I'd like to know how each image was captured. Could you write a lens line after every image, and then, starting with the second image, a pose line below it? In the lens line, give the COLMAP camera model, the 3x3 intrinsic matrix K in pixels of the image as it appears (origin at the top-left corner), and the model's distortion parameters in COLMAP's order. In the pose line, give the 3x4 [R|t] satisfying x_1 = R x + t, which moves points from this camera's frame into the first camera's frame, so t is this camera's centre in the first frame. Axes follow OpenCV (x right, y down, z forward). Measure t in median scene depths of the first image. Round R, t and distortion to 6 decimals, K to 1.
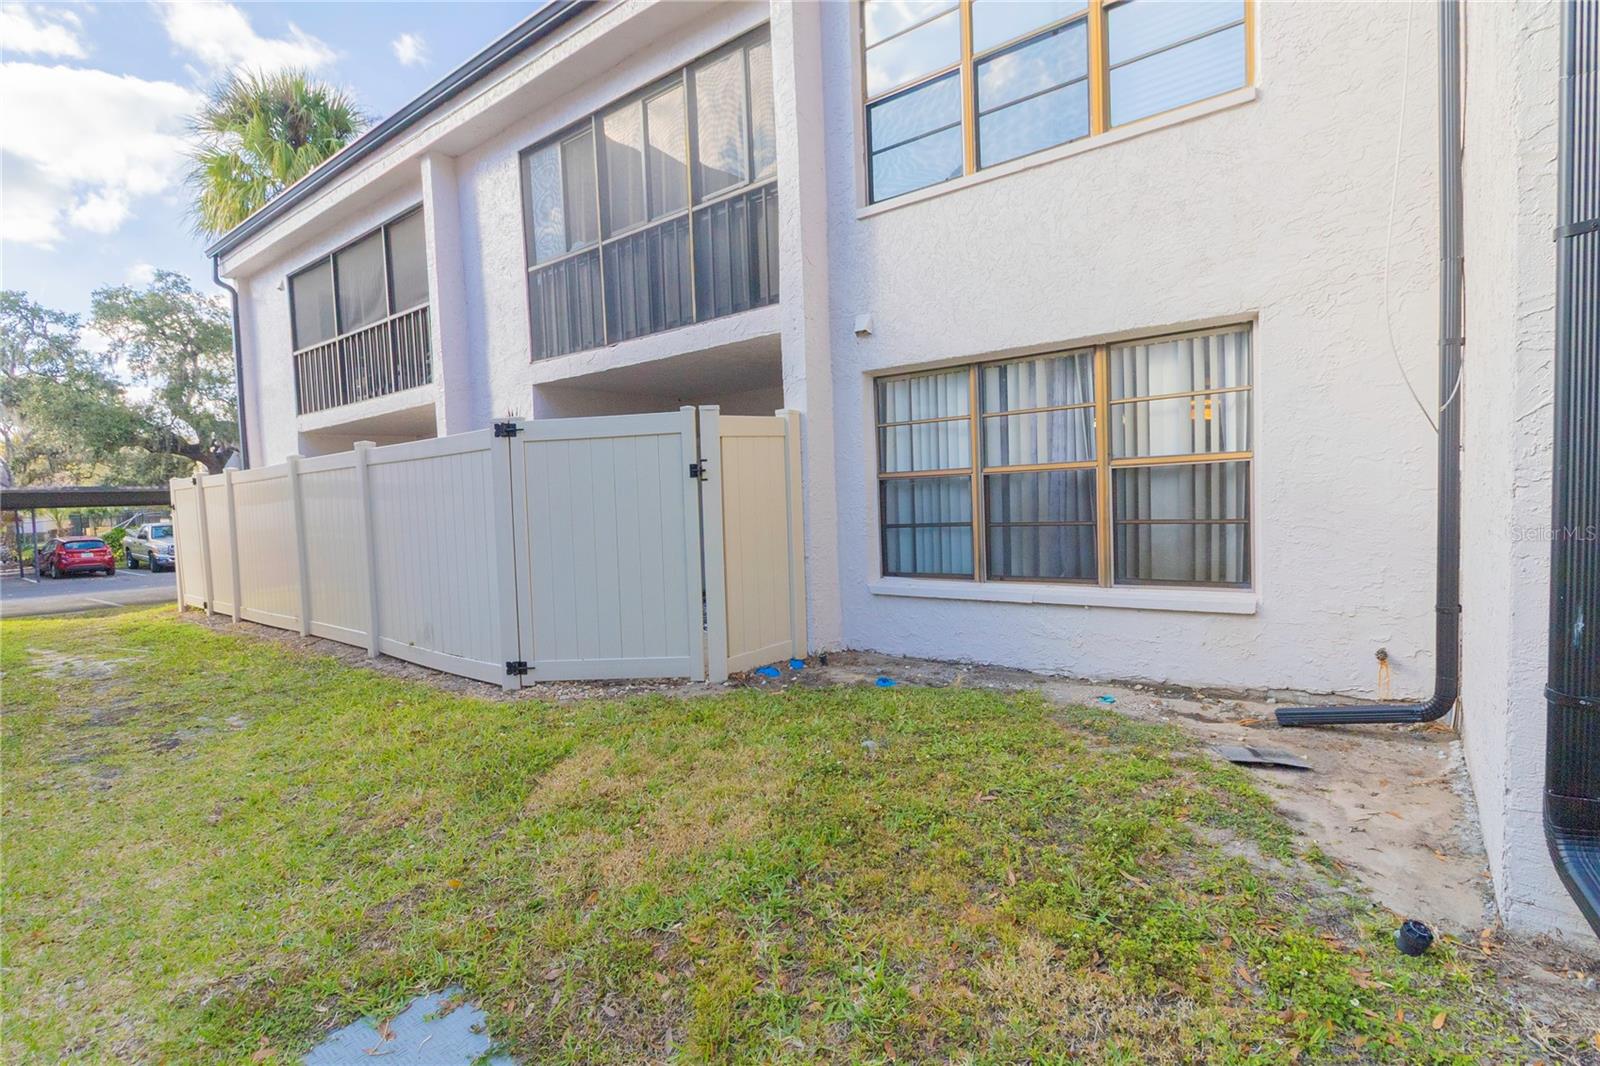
lens RADIAL K [[760.6, 0, 798.6], [0, 760.6, 533.9], [0, 0, 1]] dist [-0.004688, -0.002669]
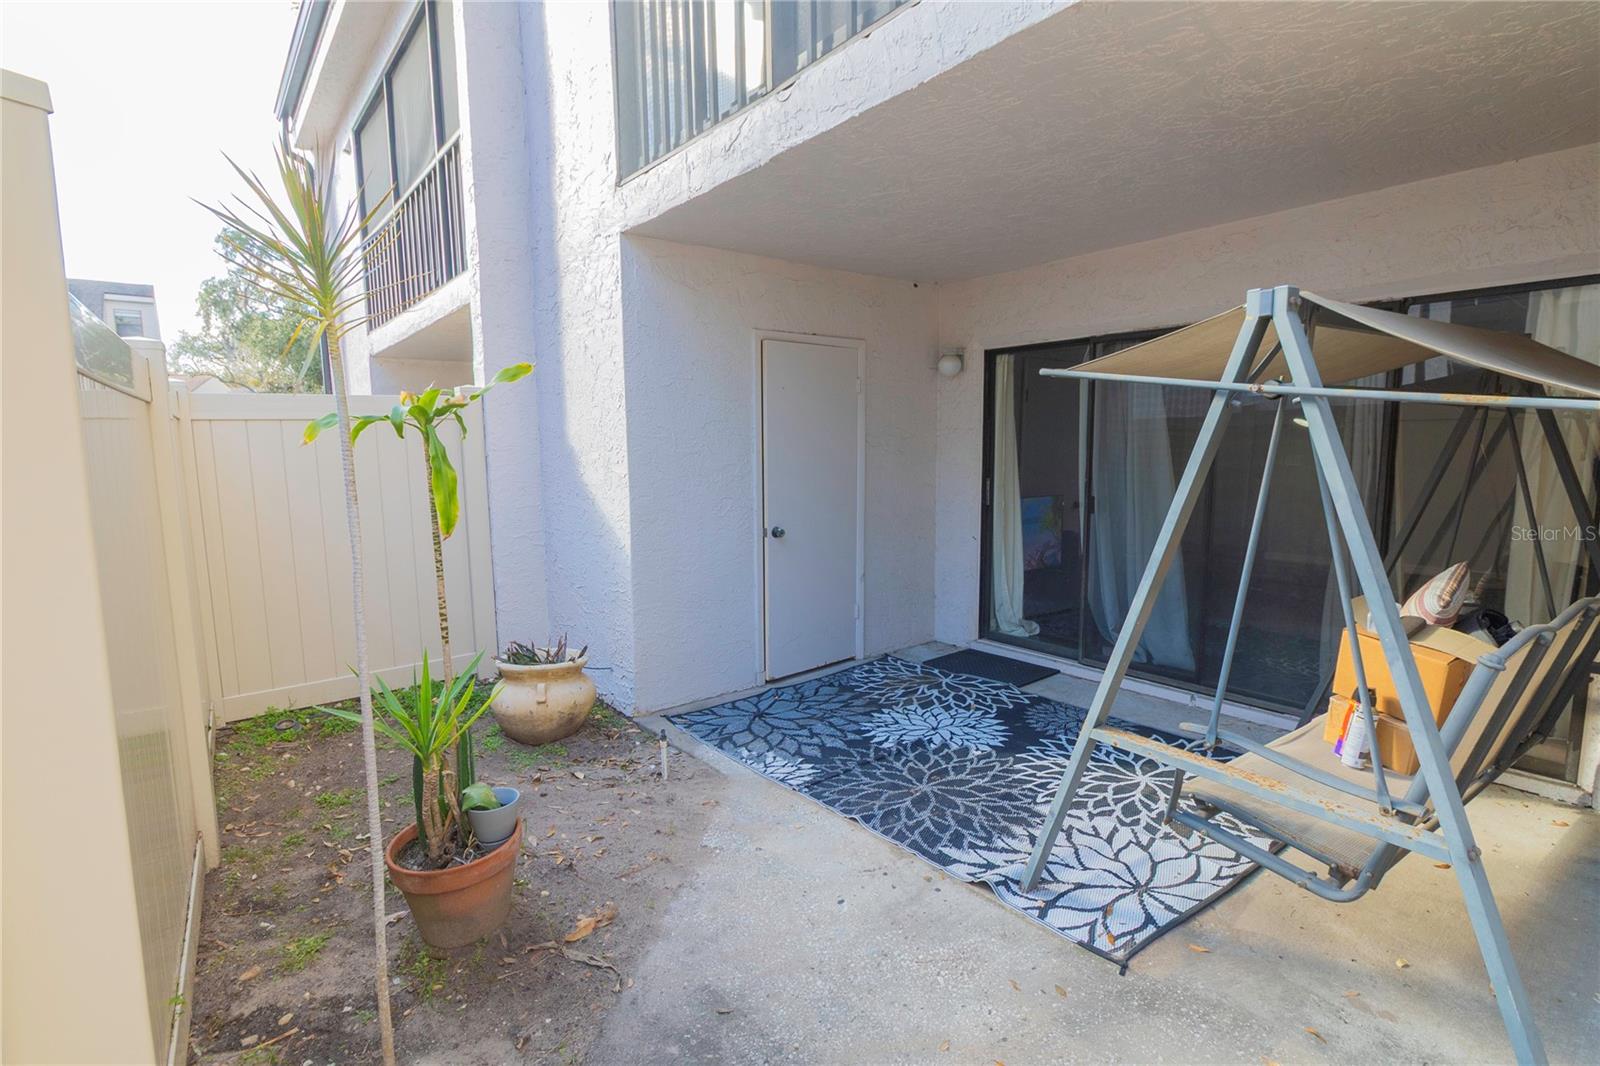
lens RADIAL K [[760.6, 0, 801.9], [0, 760.6, 532.0], [0, 0, 1]] dist [-0.004688, -0.002669]
pose [[0.970459, 0.055174, -0.234871, -0.125848], [-0.038636, 0.996476, 0.074446, -0.054705], [0.238151, -0.063172, 0.969171, 0.571296]]
